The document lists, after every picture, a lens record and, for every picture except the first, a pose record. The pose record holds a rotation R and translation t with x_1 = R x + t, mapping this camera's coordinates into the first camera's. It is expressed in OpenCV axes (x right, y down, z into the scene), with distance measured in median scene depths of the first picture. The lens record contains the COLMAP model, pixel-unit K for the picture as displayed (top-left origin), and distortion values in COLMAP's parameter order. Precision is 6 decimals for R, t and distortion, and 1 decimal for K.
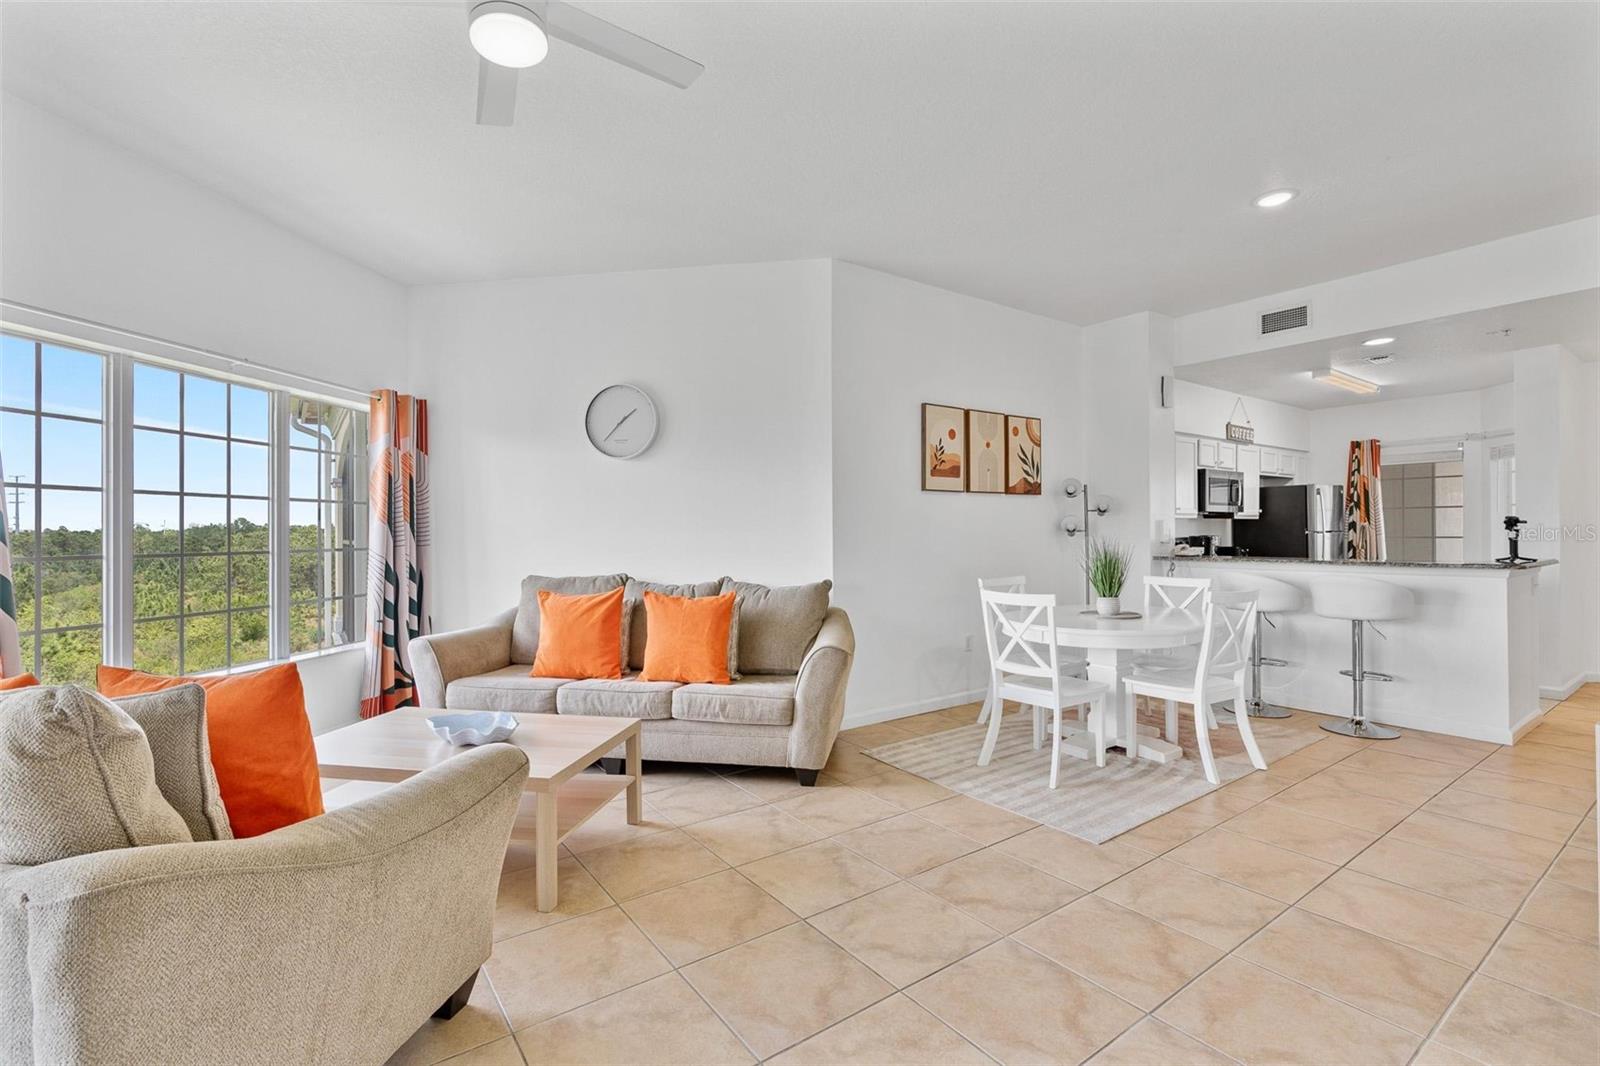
lens RADIAL K [[717.2, 0, 798.5], [0, 717.2, 530.5], [0, 0, 1]] dist [-0.013585, 0.004867]
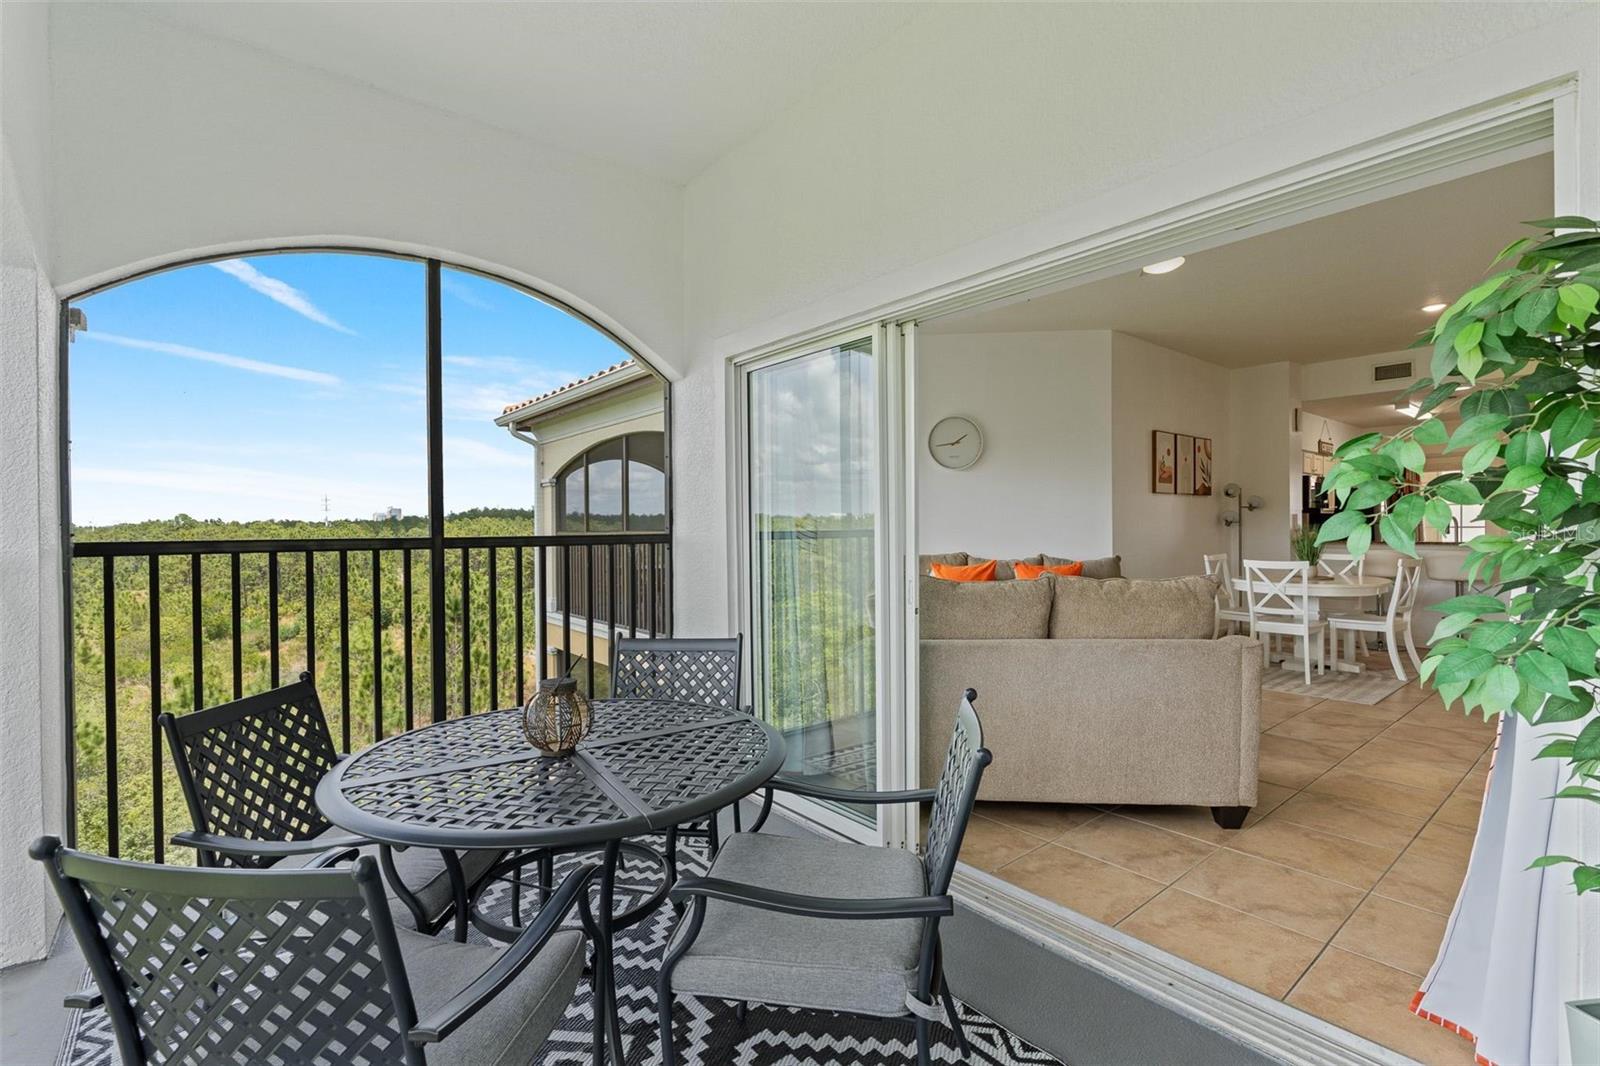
lens RADIAL K [[717.2, 0, 798.5], [0, 717.2, 530.5], [0, 0, 1]] dist [-0.013585, 0.004867]
pose [[0.998139, -0.000452, 0.060986, -0.631583], [-0.000127, 0.999955, 0.009491, 0.004402], [-0.060988, -0.009481, 0.998093, -0.363772]]
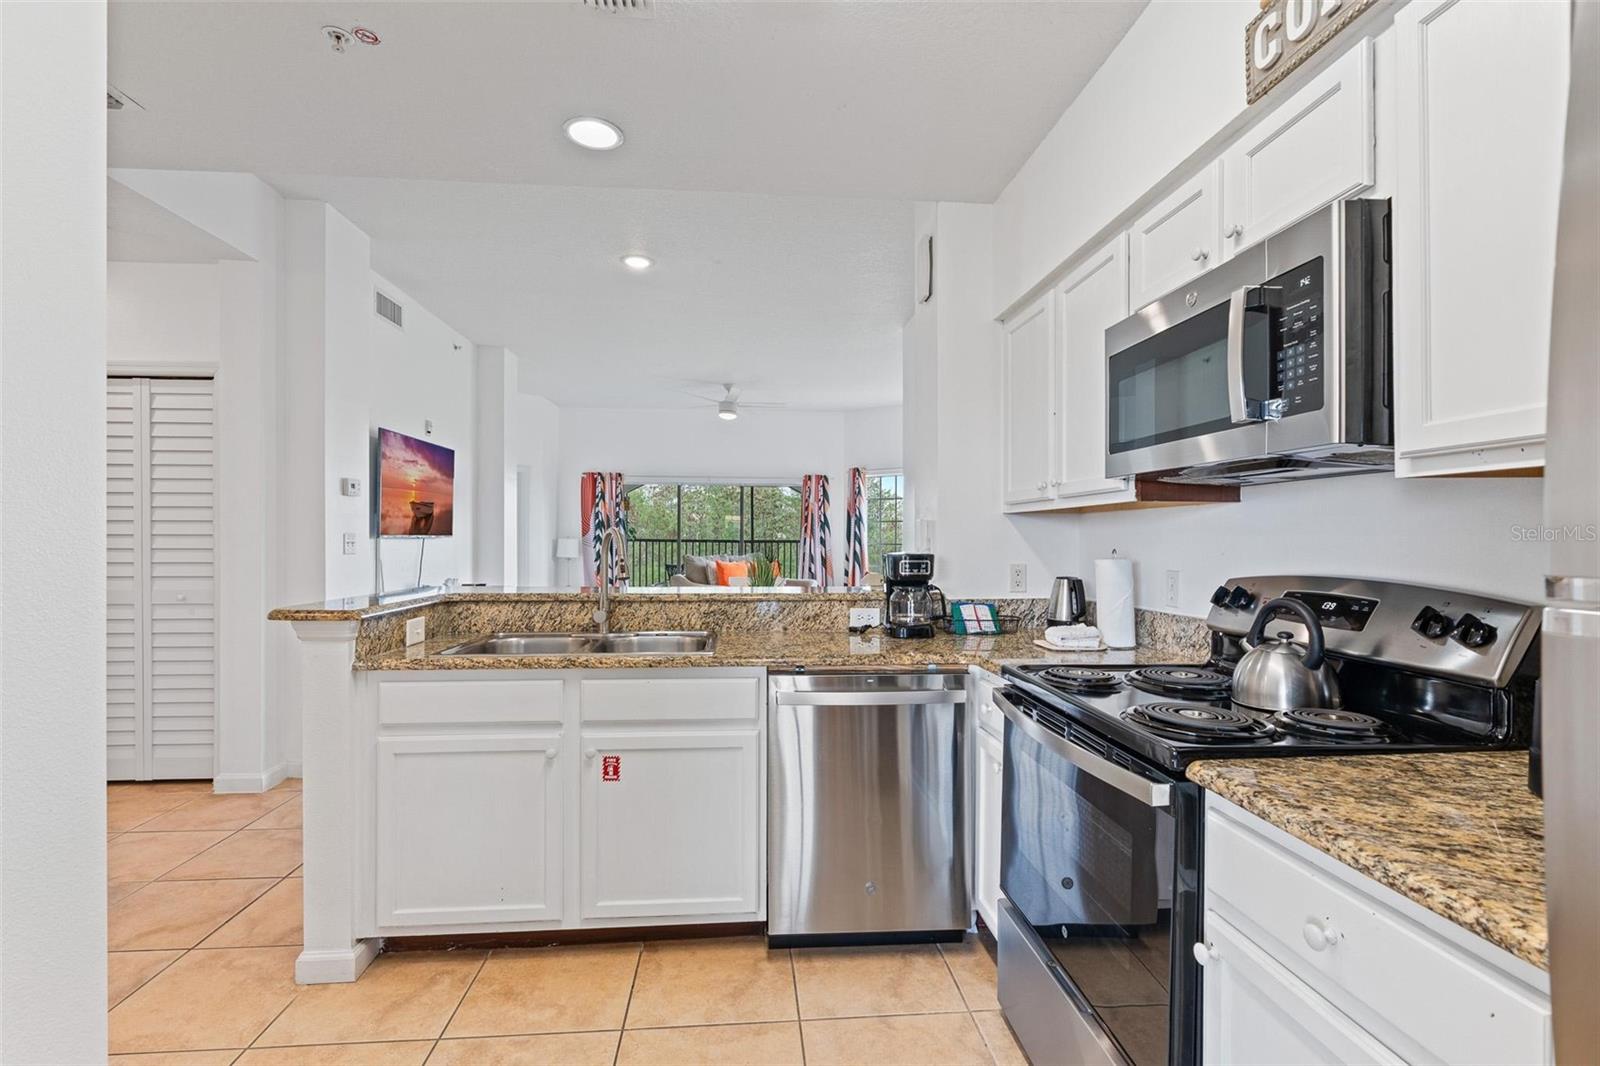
lens RADIAL K [[712.5, 0, 795.5], [0, 712.5, 532.6], [0, 0, 1]] dist [-0.008052, 0.001690]
pose [[-0.510203, -0.000578, -0.860054, 1.222191], [-0.000526, 1.000000, -0.000360, -0.006316], [0.860054, 0.000269, -0.510204, 1.435958]]
